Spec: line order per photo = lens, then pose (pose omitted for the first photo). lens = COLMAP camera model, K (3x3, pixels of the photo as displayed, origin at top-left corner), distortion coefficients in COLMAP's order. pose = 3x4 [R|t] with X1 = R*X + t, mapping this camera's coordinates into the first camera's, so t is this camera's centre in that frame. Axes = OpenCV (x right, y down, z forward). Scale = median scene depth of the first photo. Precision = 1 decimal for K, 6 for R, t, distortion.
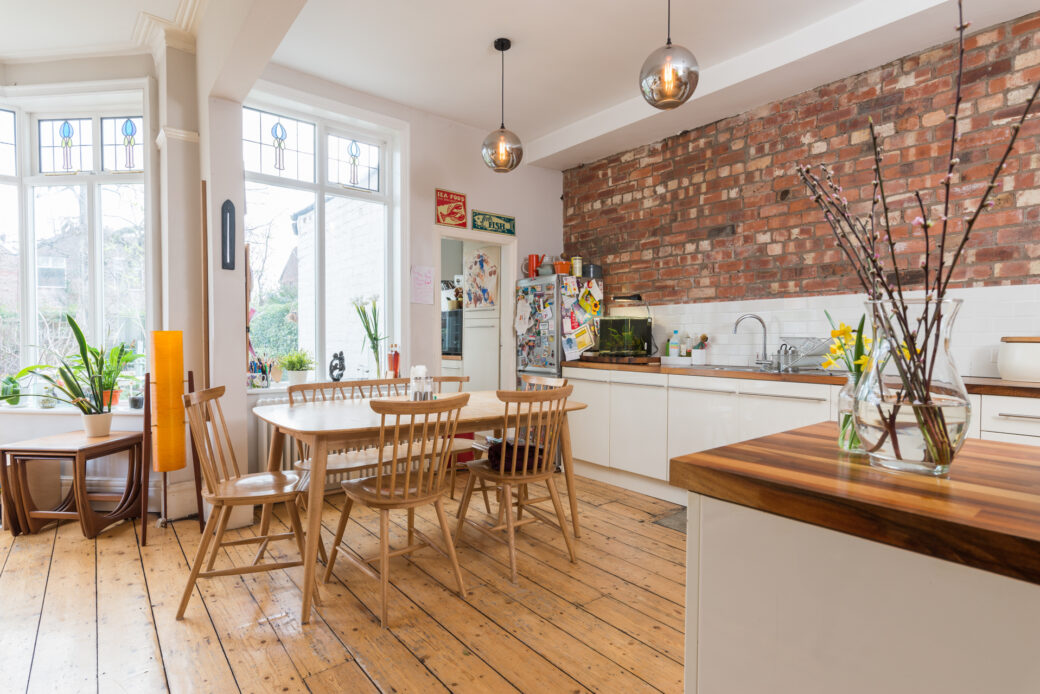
lens RADIAL K [[528.7, 0, 522.5], [0, 528.7, 349.4], [0, 0, 1]] dist [0.001041, -0.000979]
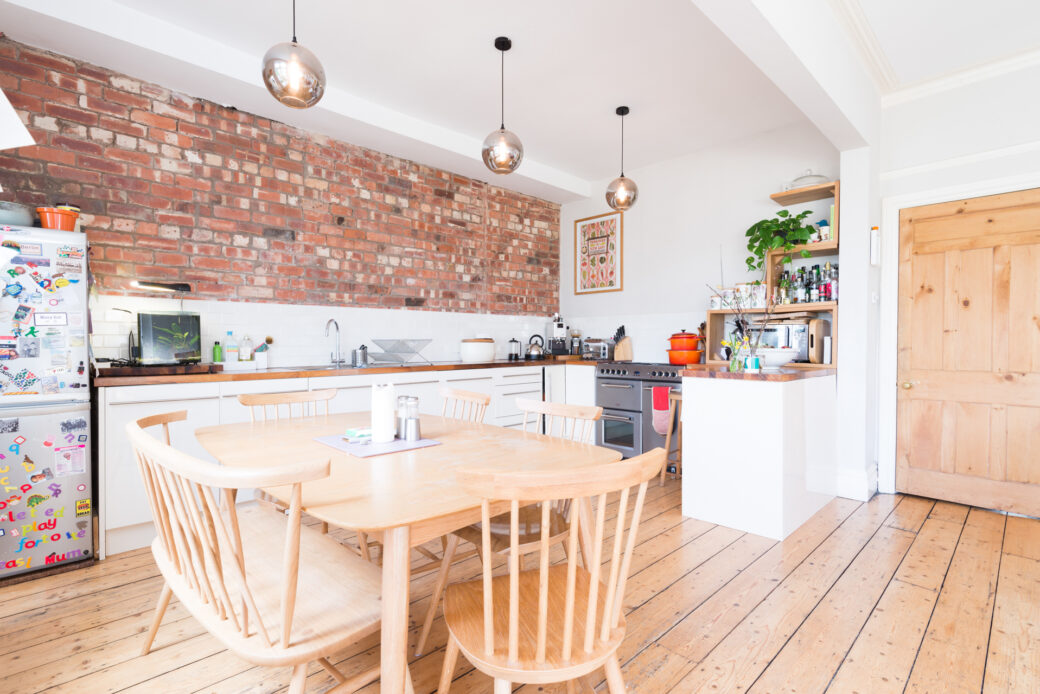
lens RADIAL K [[491.2, 0, 522.0], [0, 491.2, 348.6], [0, 0, 1]] dist [0.000484, -0.000823]
pose [[-0.089177, -0.019789, 0.995819, -0.623775], [0.020944, 0.999544, 0.021739, -0.016712], [-0.995796, 0.022795, -0.088722, 0.659378]]
